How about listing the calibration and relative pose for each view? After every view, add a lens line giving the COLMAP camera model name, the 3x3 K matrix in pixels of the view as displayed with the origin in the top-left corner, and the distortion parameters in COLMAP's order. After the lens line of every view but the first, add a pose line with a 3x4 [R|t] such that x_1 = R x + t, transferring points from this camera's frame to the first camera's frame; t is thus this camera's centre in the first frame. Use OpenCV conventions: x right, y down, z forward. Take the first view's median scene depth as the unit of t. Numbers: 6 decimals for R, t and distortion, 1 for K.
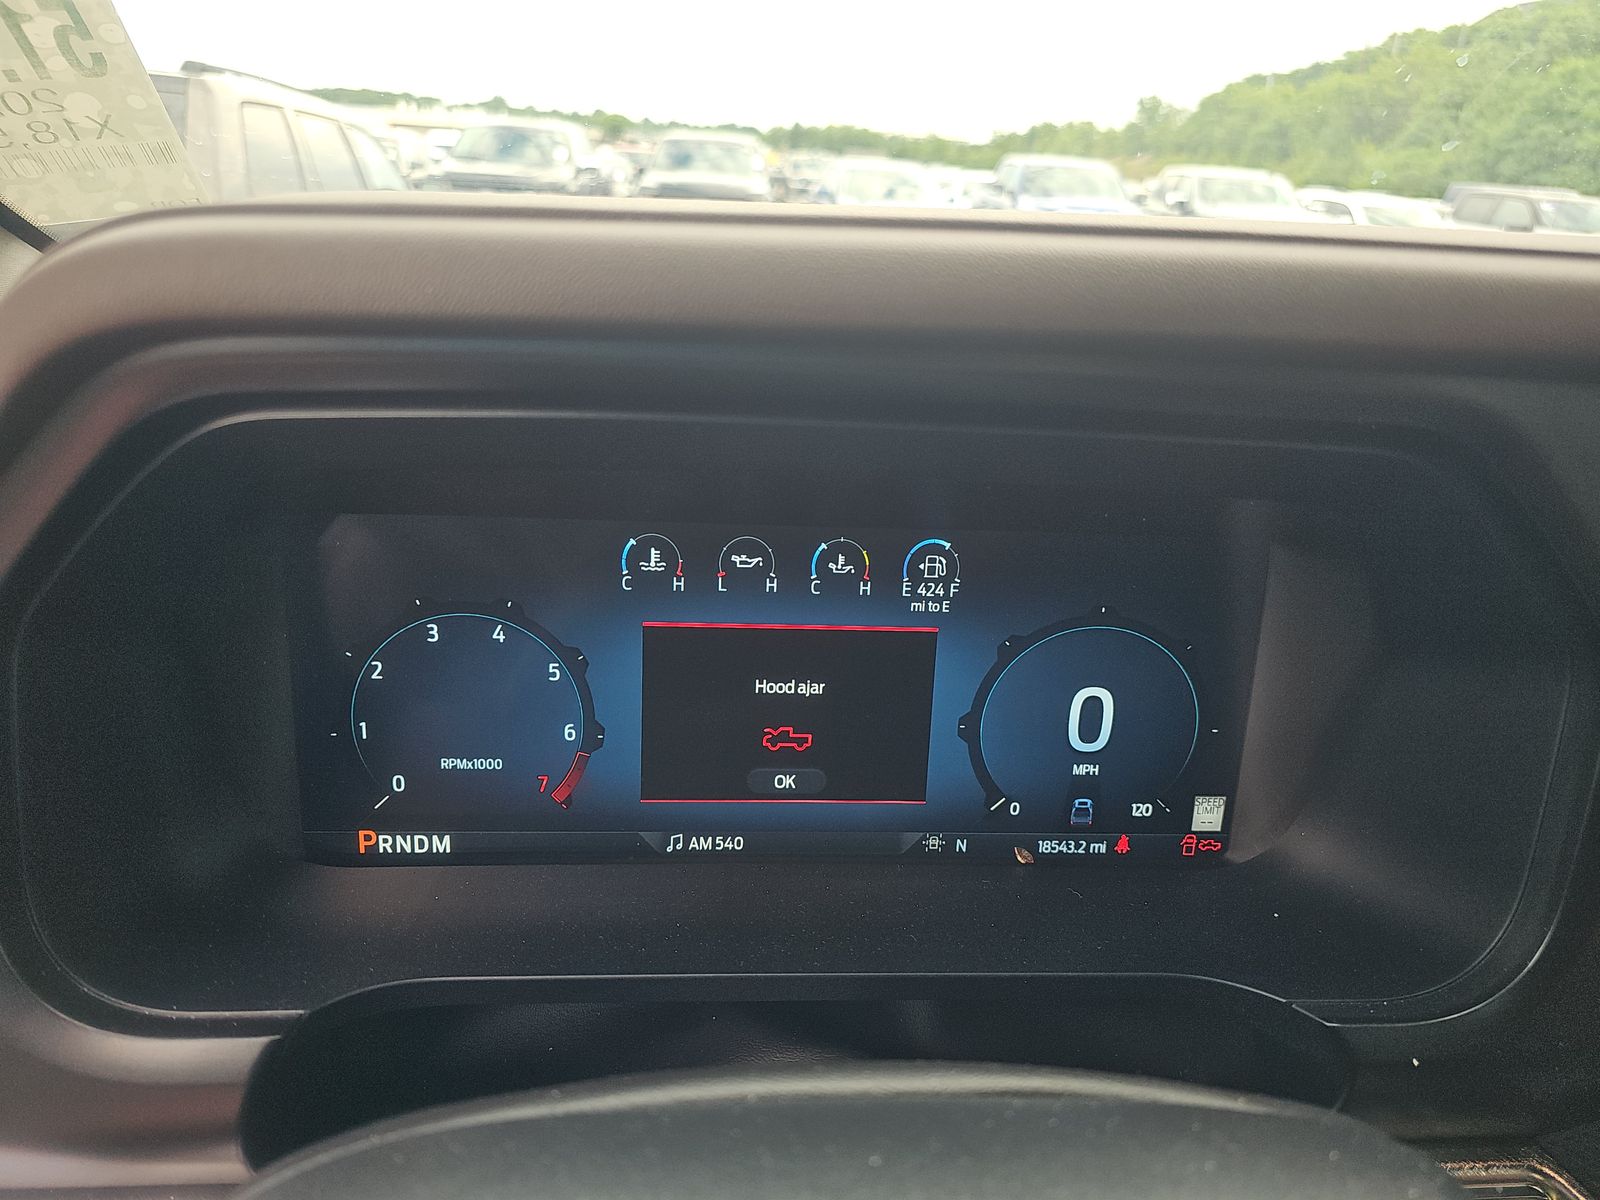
lens RADIAL K [[1053.3, 0, 802.1], [0, 1053.3, 595.7], [0, 0, 1]] dist [0.022484, -0.014503]
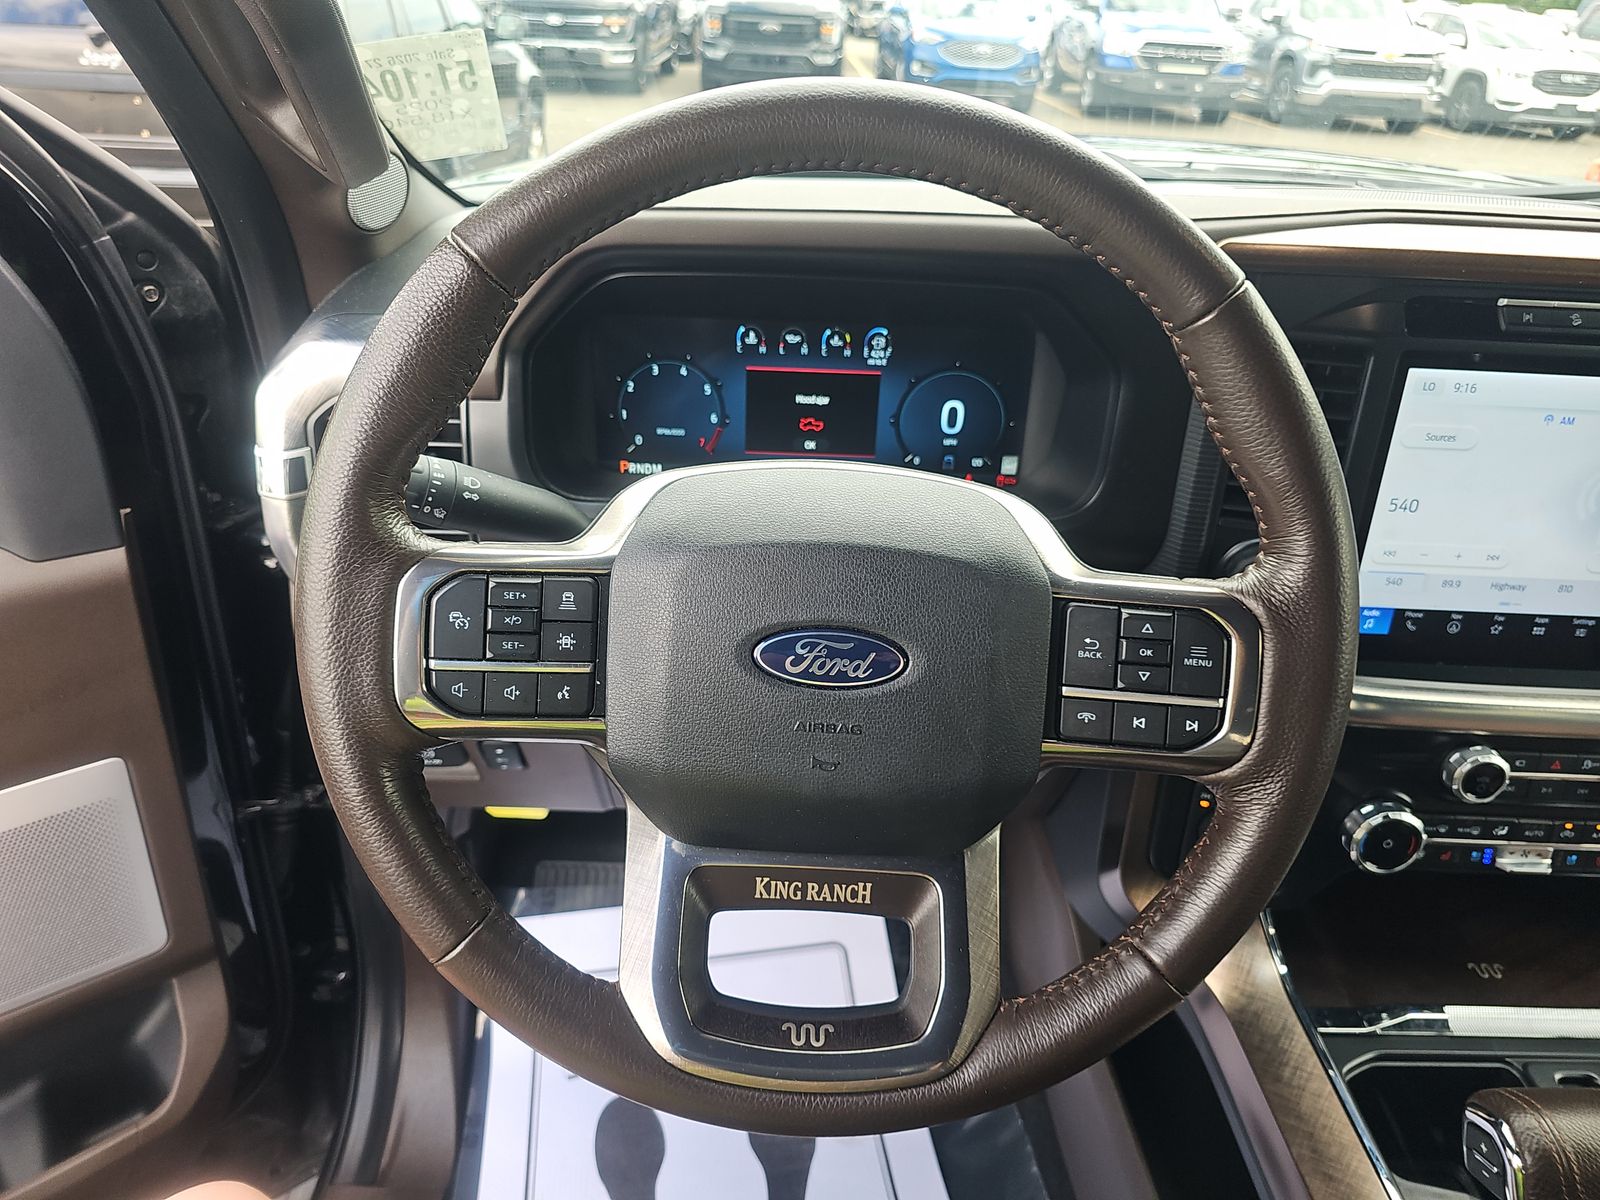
lens RADIAL K [[1053.3, 0, 797.7], [0, 1053.3, 611.7], [0, 0, 1]] dist [0.022484, -0.014503]
pose [[0.997341, 0.022499, -0.069322, 0.120448], [-0.011333, 0.987463, 0.157442, 0.179555], [0.071996, -0.156238, 0.985092, -1.243041]]
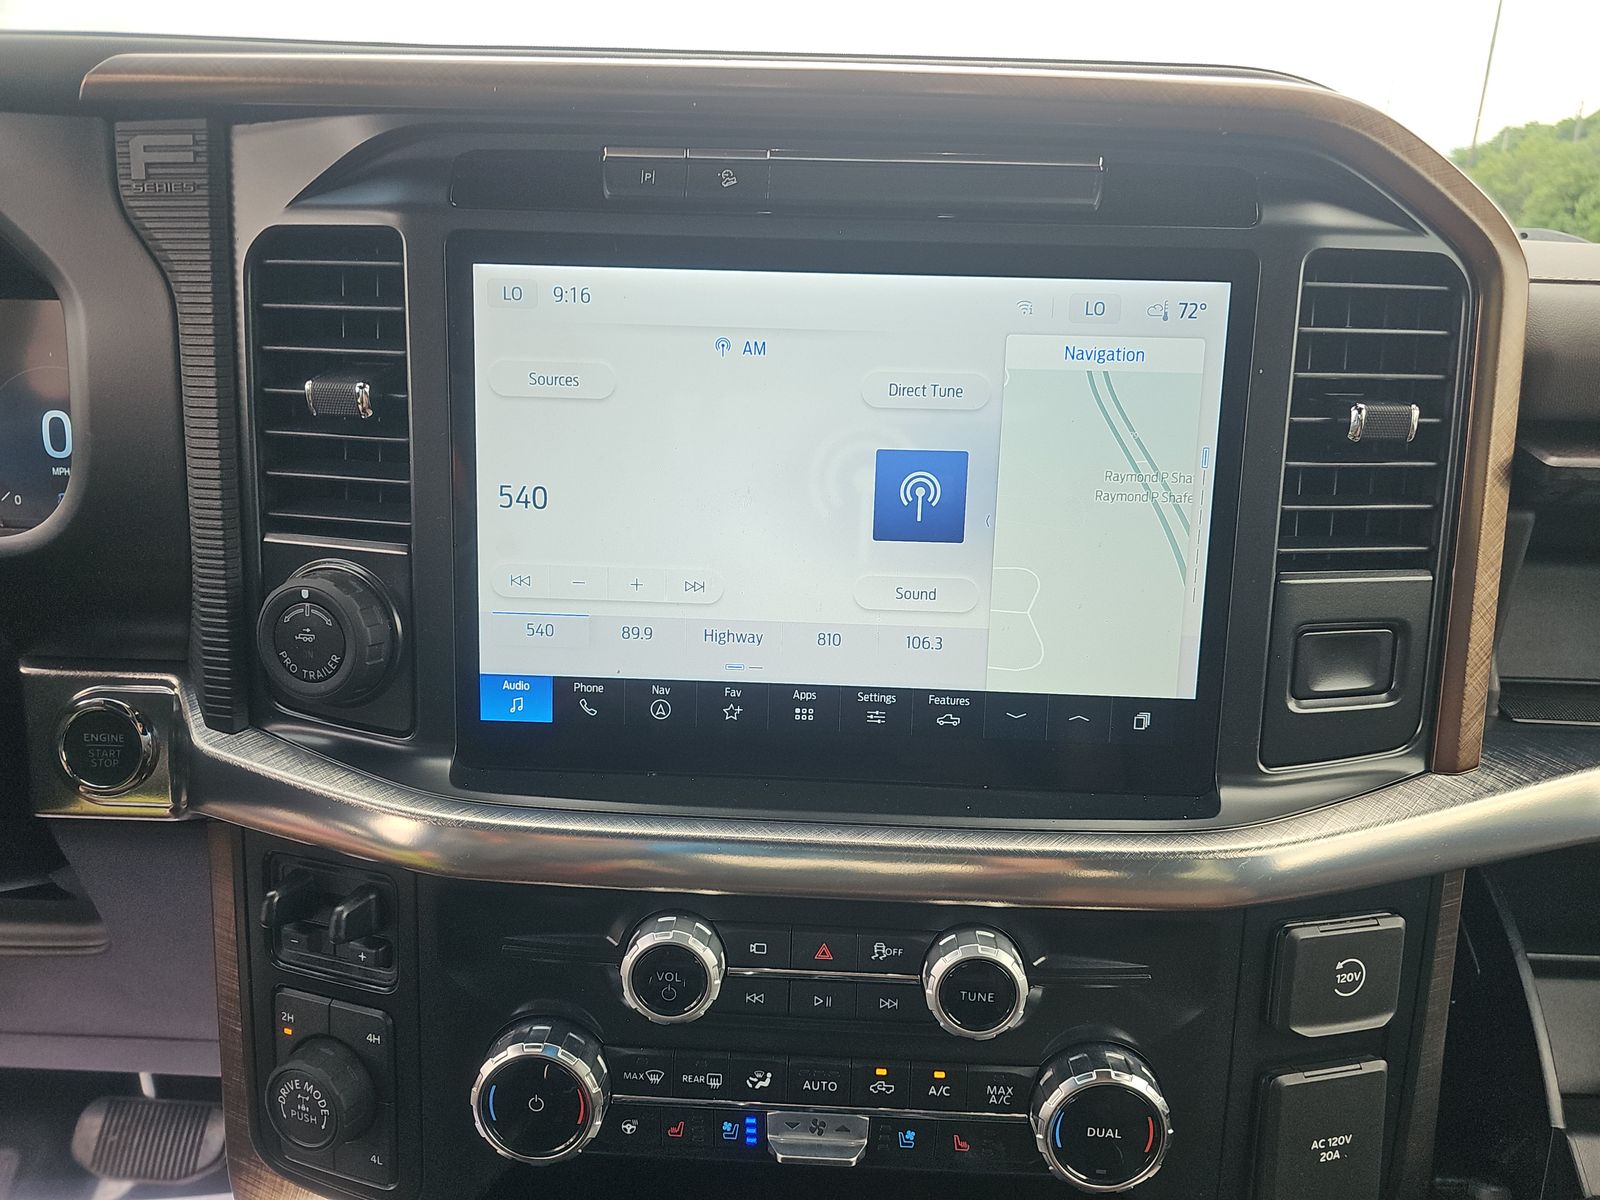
lens RADIAL K [[1053.3, 0, 803.6], [0, 1053.3, 638.4], [0, 0, 1]] dist [0.022484, -0.014503]
pose [[0.992808, -0.004702, -0.119624, 1.525622], [-0.002548, 0.998172, -0.060385, 0.503039], [0.119690, 0.060255, 0.990981, -0.329092]]
